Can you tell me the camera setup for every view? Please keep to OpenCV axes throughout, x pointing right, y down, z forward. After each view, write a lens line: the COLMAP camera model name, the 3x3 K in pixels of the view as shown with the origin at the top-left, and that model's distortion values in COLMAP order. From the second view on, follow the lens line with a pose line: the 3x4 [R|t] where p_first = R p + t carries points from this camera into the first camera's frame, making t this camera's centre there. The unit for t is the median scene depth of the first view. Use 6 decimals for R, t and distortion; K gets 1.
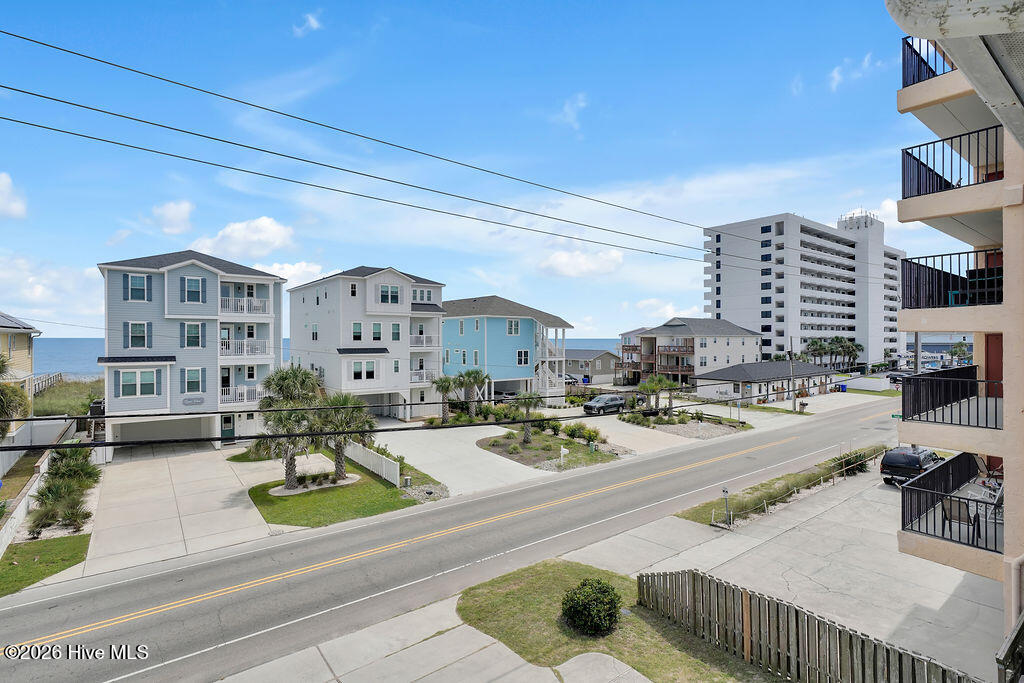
lens RADIAL K [[492.2, 0, 518.0], [0, 492.2, 348.9], [0, 0, 1]] dist [-0.005899, 0.003098]
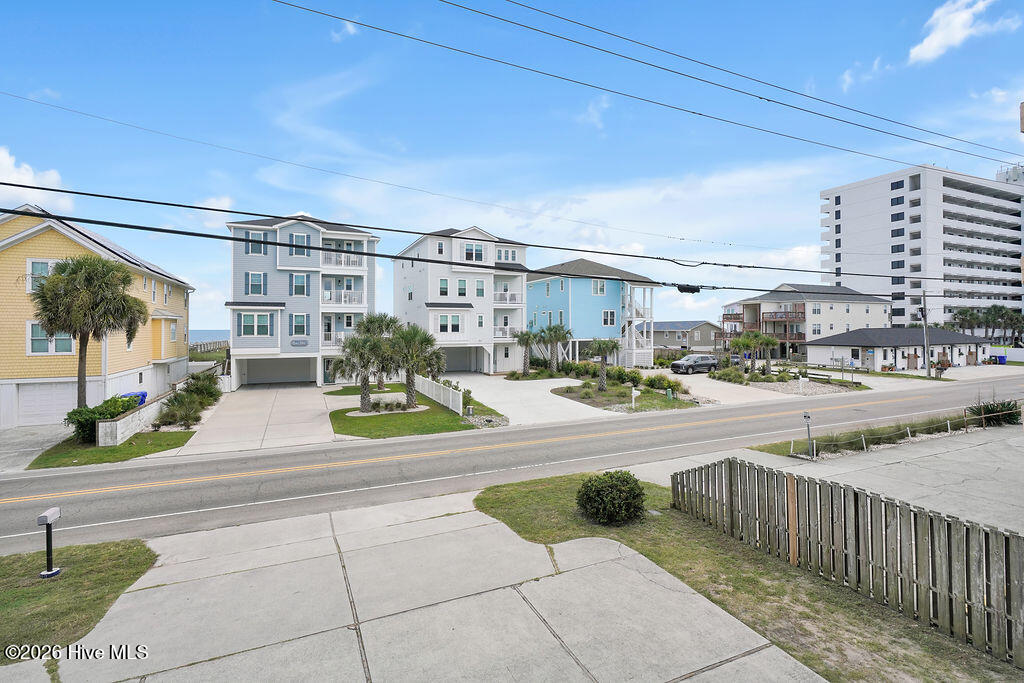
lens RADIAL K [[474.8, 0, 511.5], [0, 474.8, 330.7], [0, 0, 1]] dist [-0.016926, 0.007435]
pose [[0.973686, -0.000786, -0.227893, 0.058847], [-0.000688, 0.999979, -0.006387, 0.078797], [0.227893, 0.006376, 0.973665, 0.045290]]
